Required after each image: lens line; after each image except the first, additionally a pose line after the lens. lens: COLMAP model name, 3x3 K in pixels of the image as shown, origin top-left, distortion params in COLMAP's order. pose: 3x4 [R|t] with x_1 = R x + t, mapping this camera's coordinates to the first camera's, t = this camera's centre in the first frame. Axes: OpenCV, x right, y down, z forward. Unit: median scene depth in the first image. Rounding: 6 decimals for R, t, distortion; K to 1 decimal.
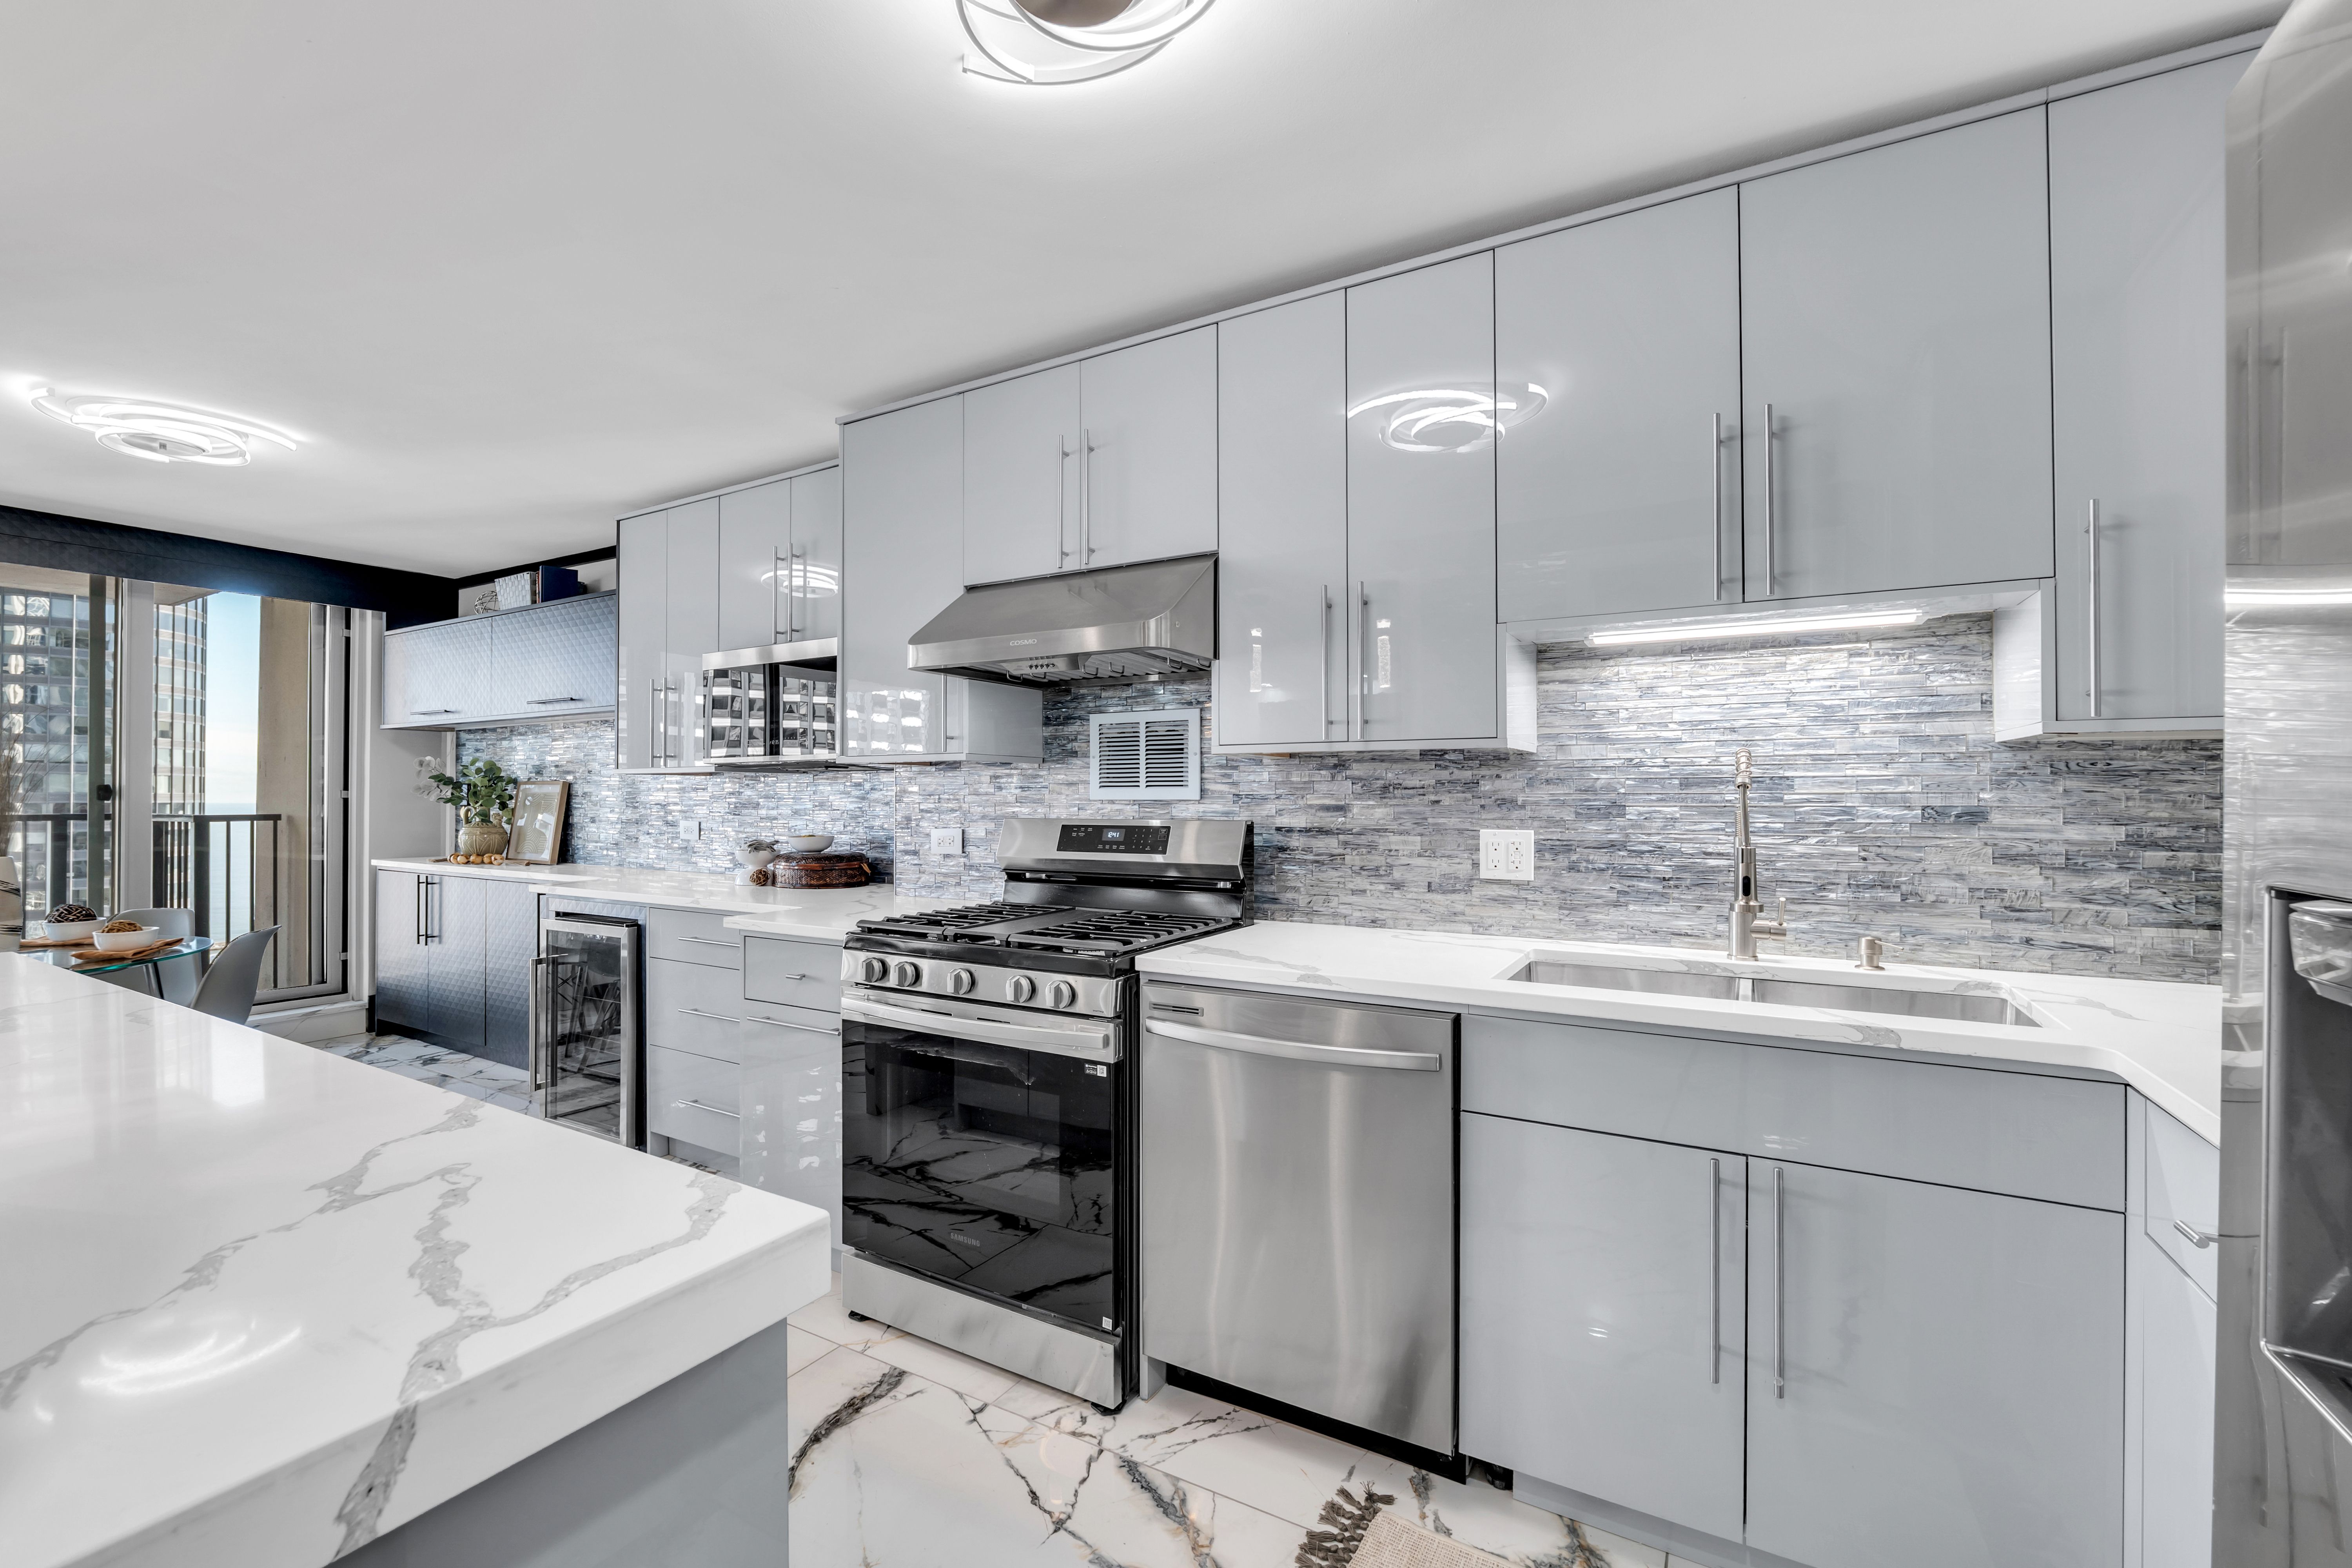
lens RADIAL K [[987.0, 0, 1176.0], [0, 987.0, 784.0], [0, 0, 1]] dist [-0.005390, -0.000066]
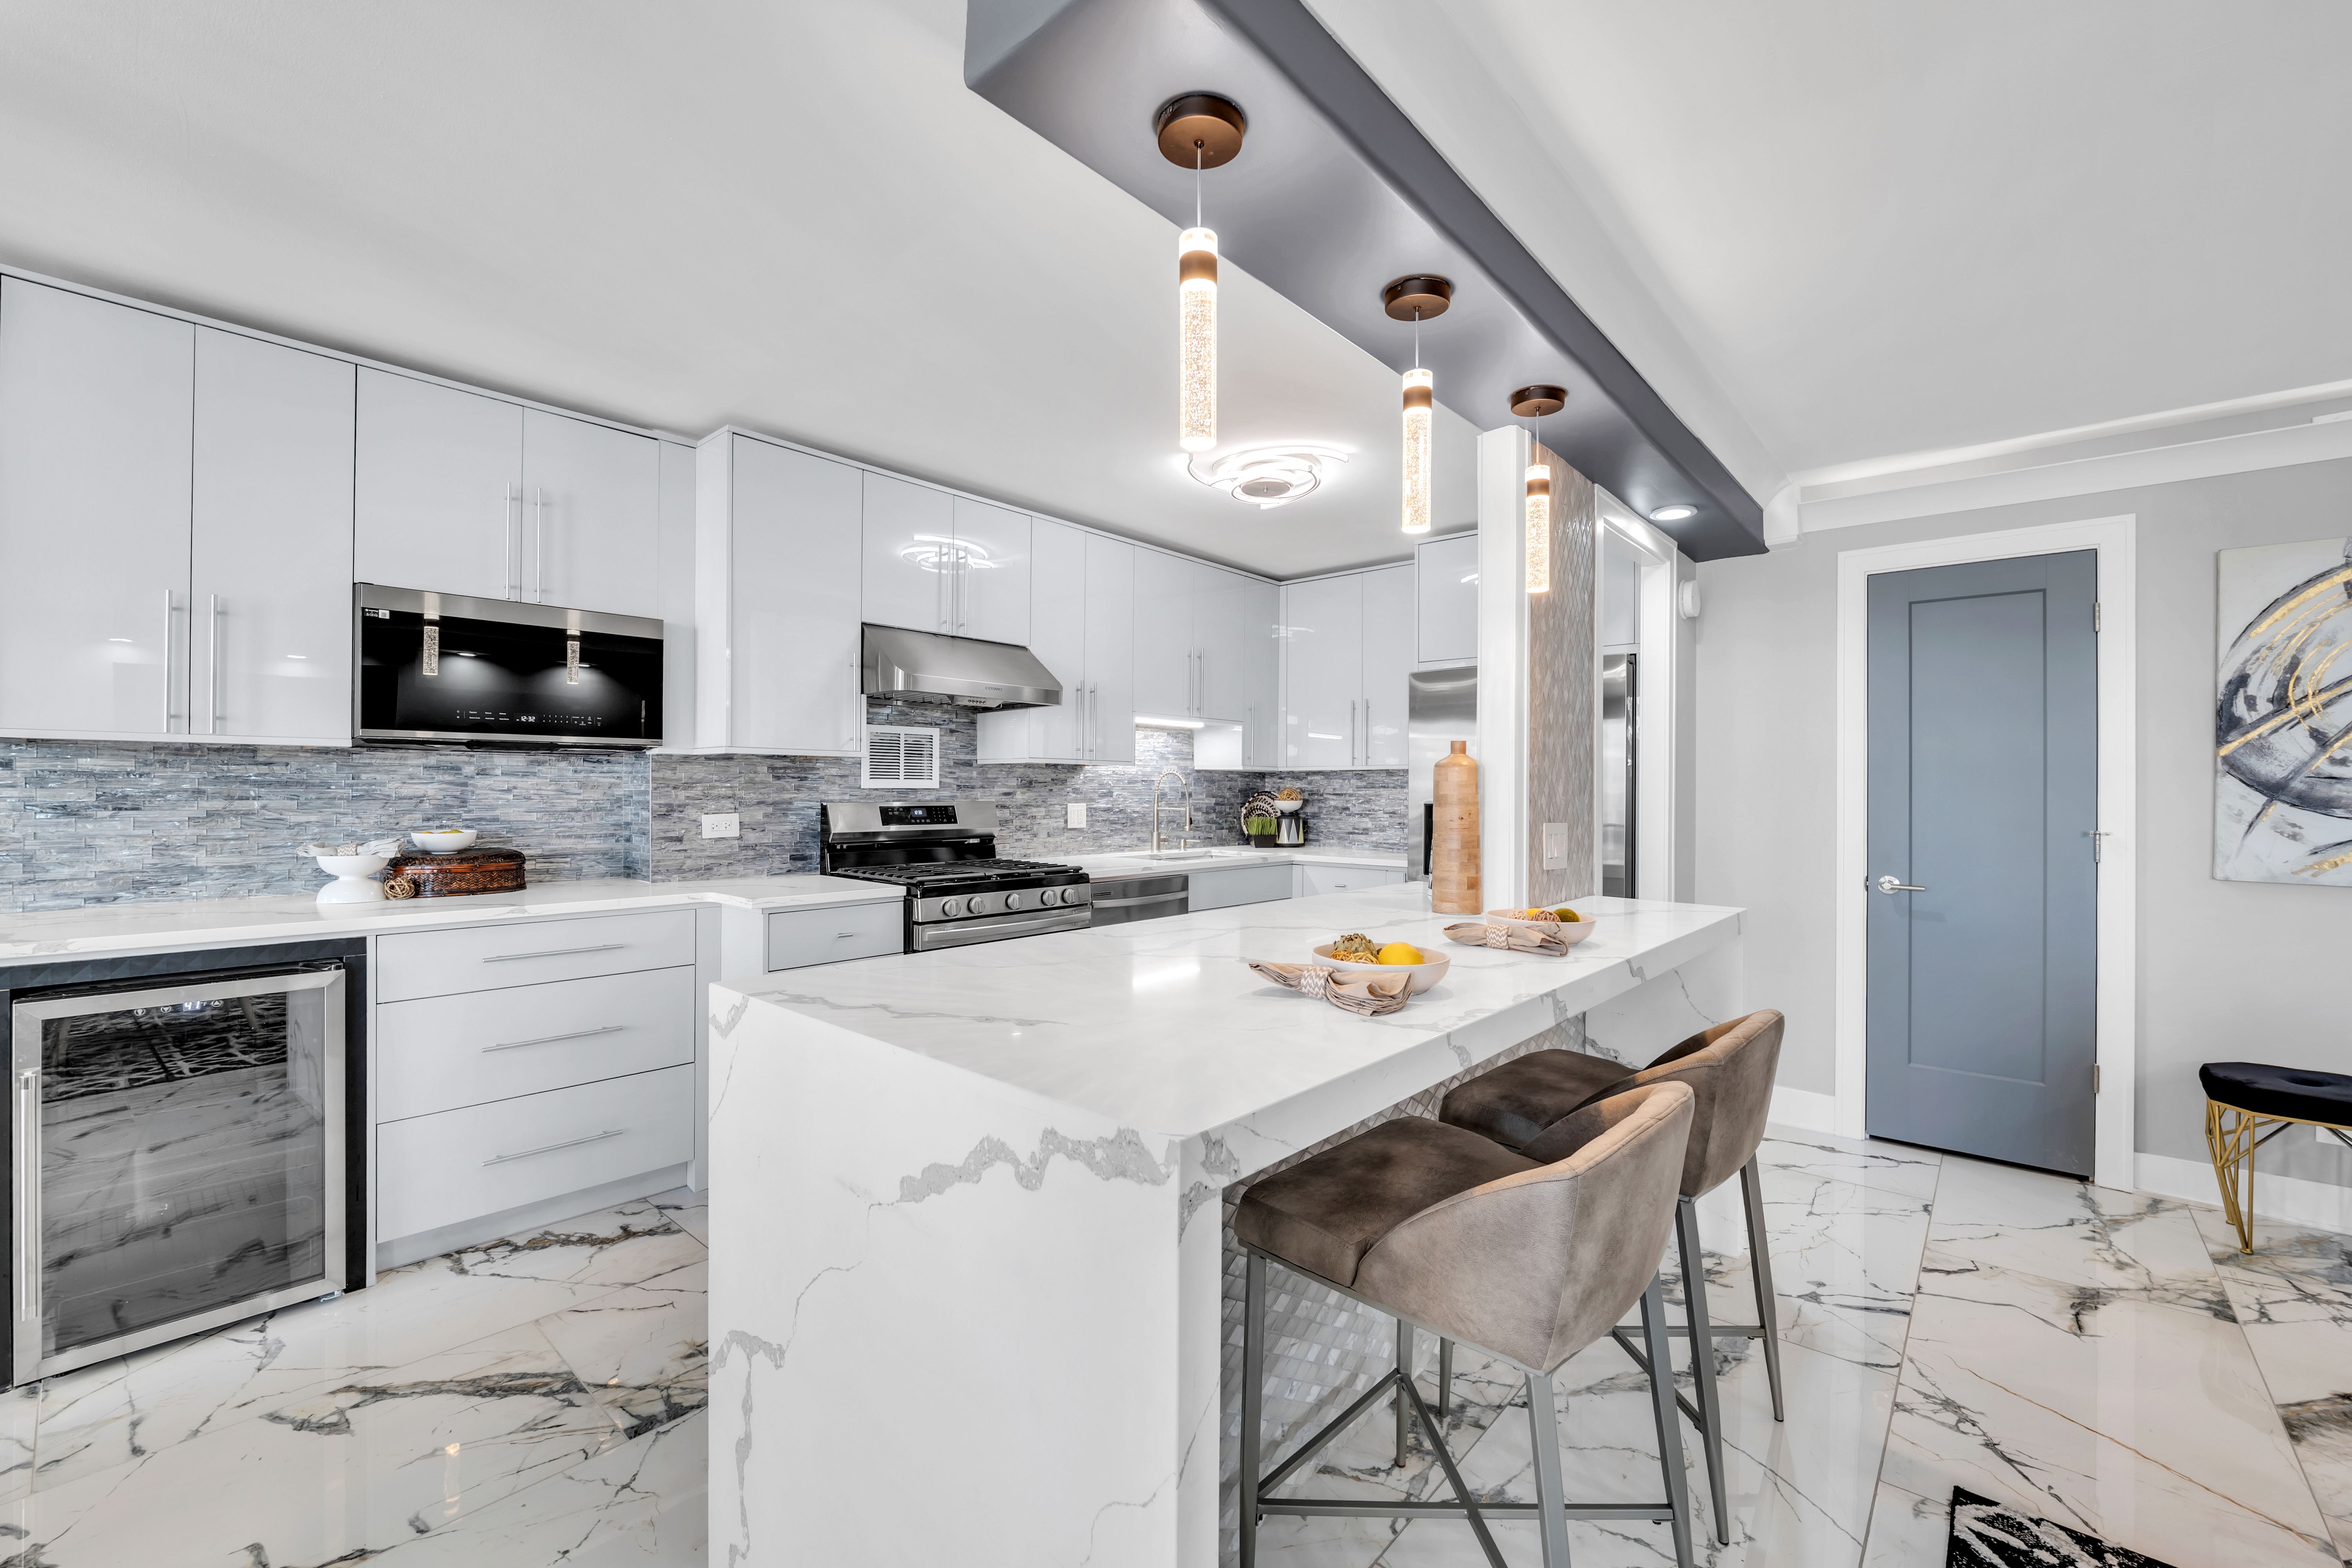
lens RADIAL K [[956.3, 0, 1165.3], [0, 956.3, 788.9], [0, 0, 1]] dist [-0.010723, 0.000055]
pose [[0.194076, -0.000202, 0.980987, -1.269413], [-0.021952, 0.999749, 0.004549, 0.002105], [-0.980741, -0.022417, 0.194023, 0.345325]]
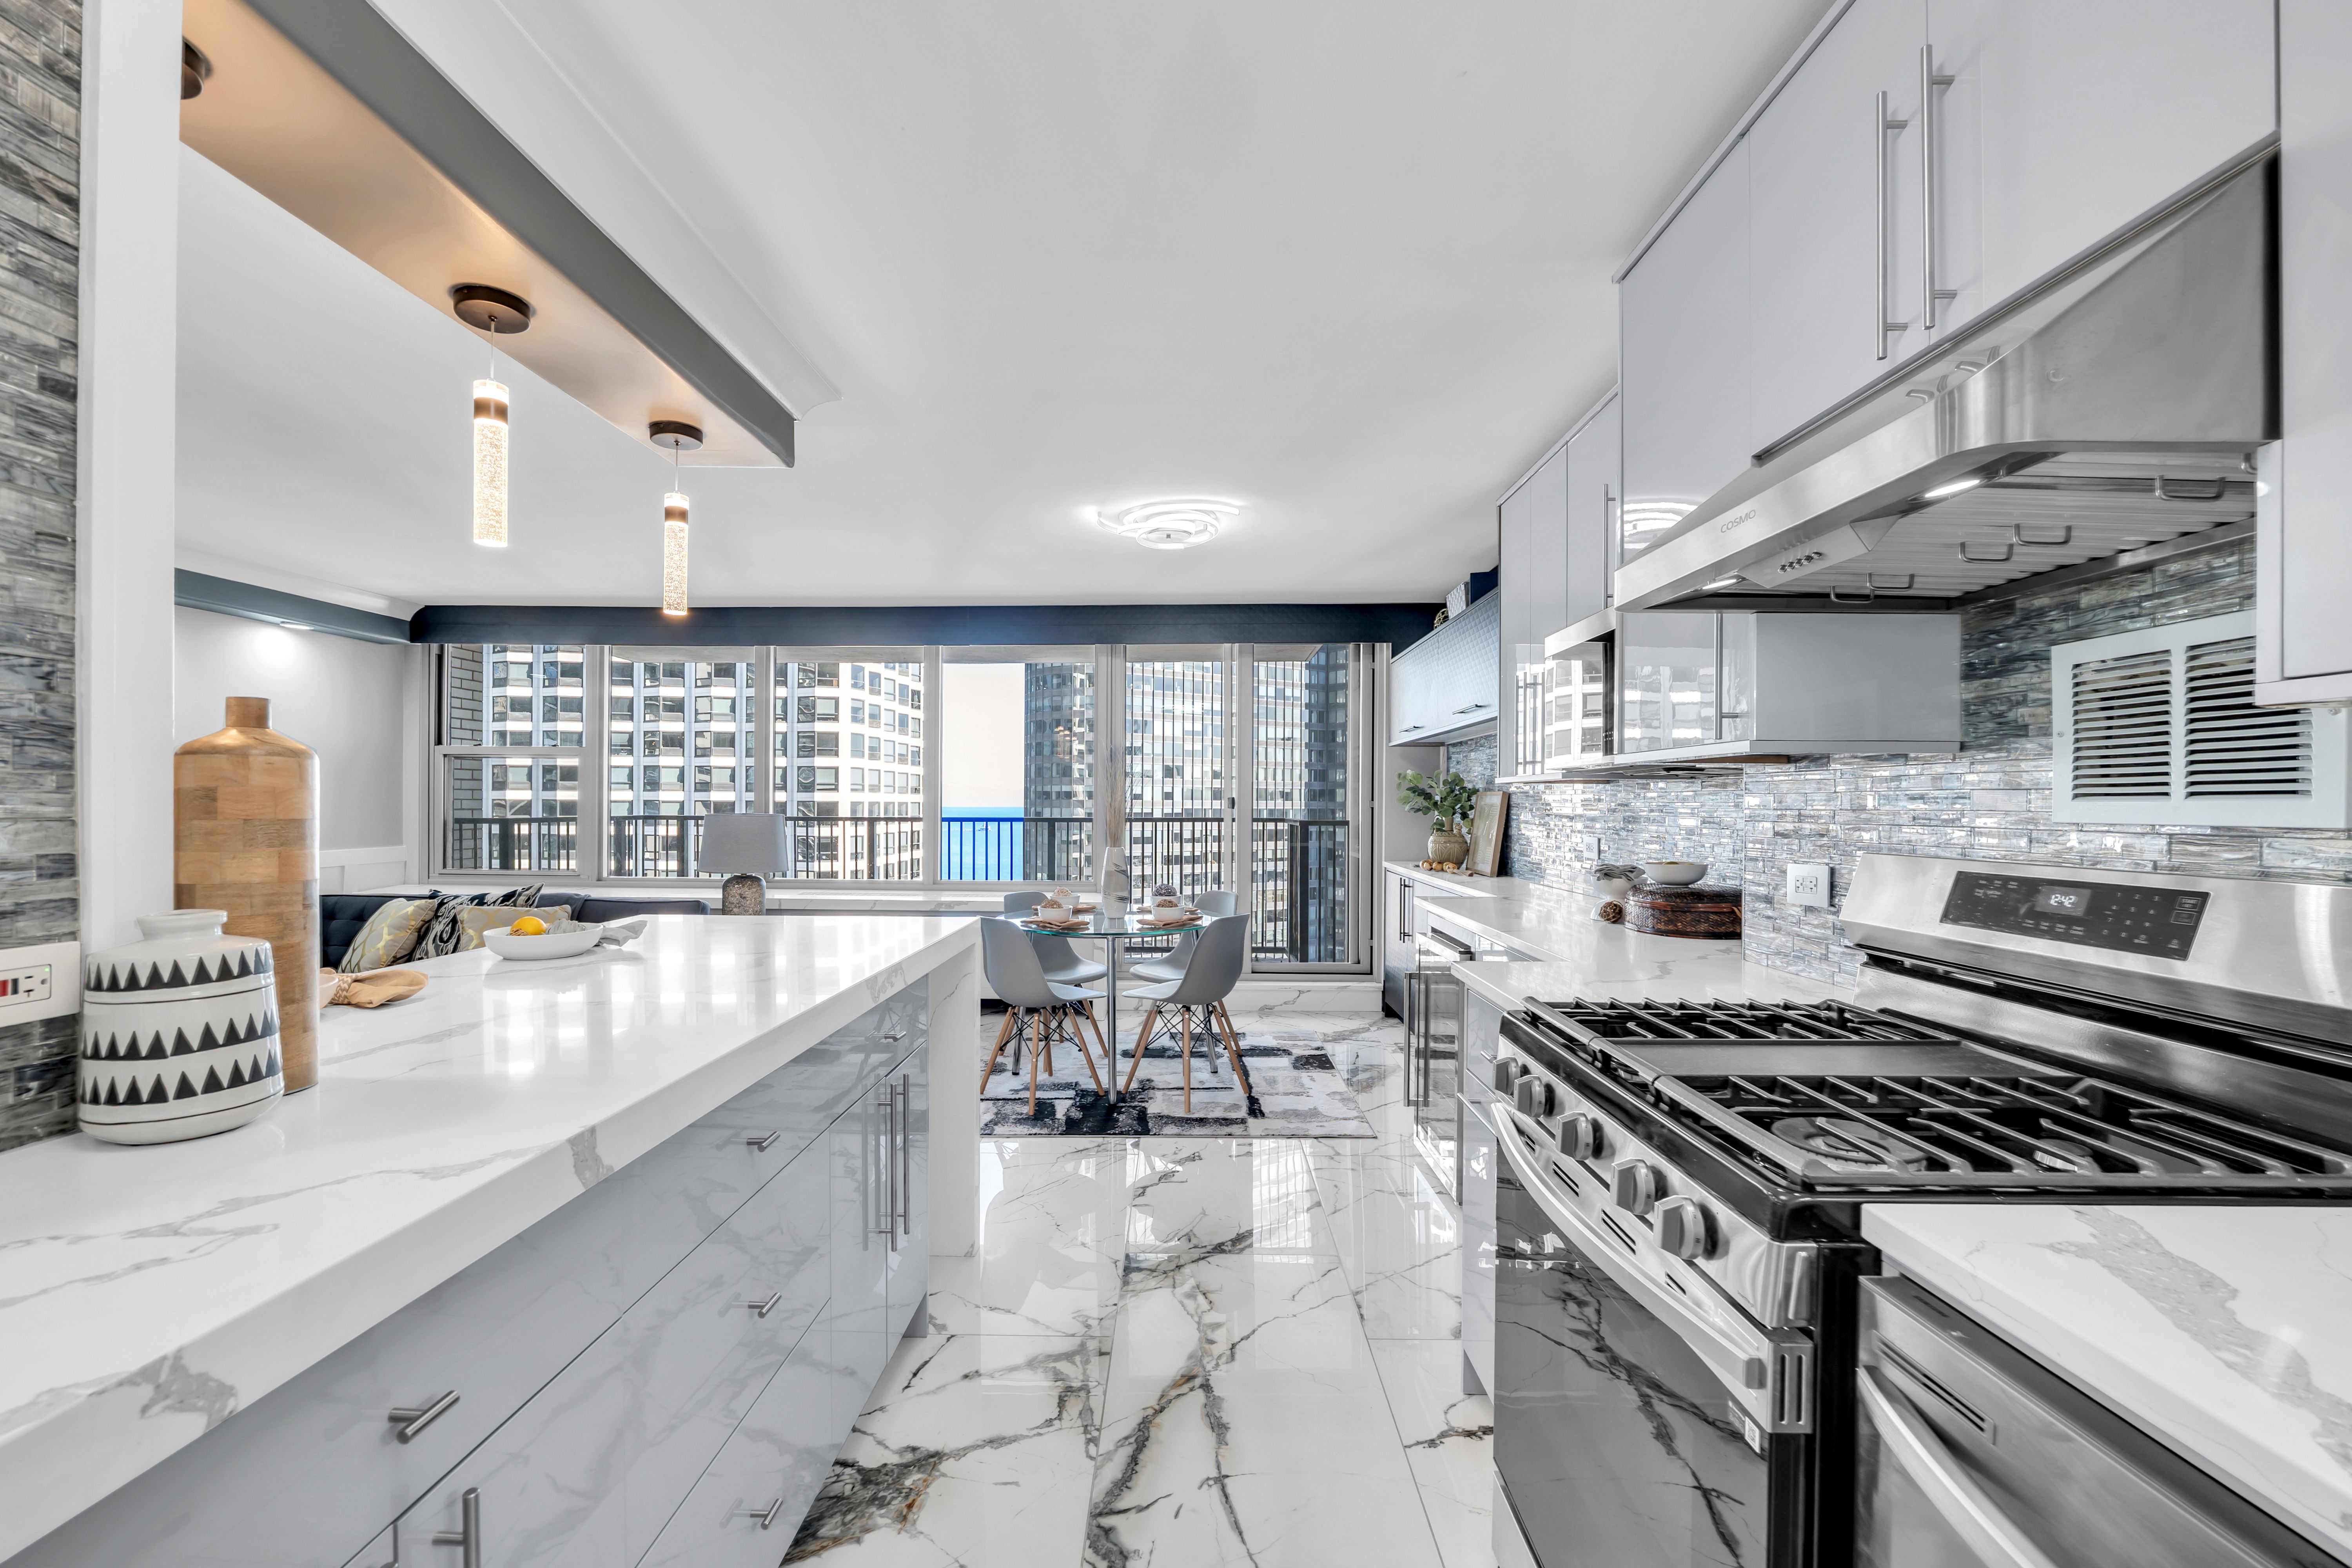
lens RADIAL K [[998.6, 0, 1161.9], [0, 998.6, 809.3], [0, 0, 1]] dist [-0.012976, -0.000440]
pose [[0.475979, 0.007591, -0.879424, 0.130932], [0.006812, 0.999901, 0.012318, 0.000275], [0.879430, -0.011854, 0.475880, 0.380692]]
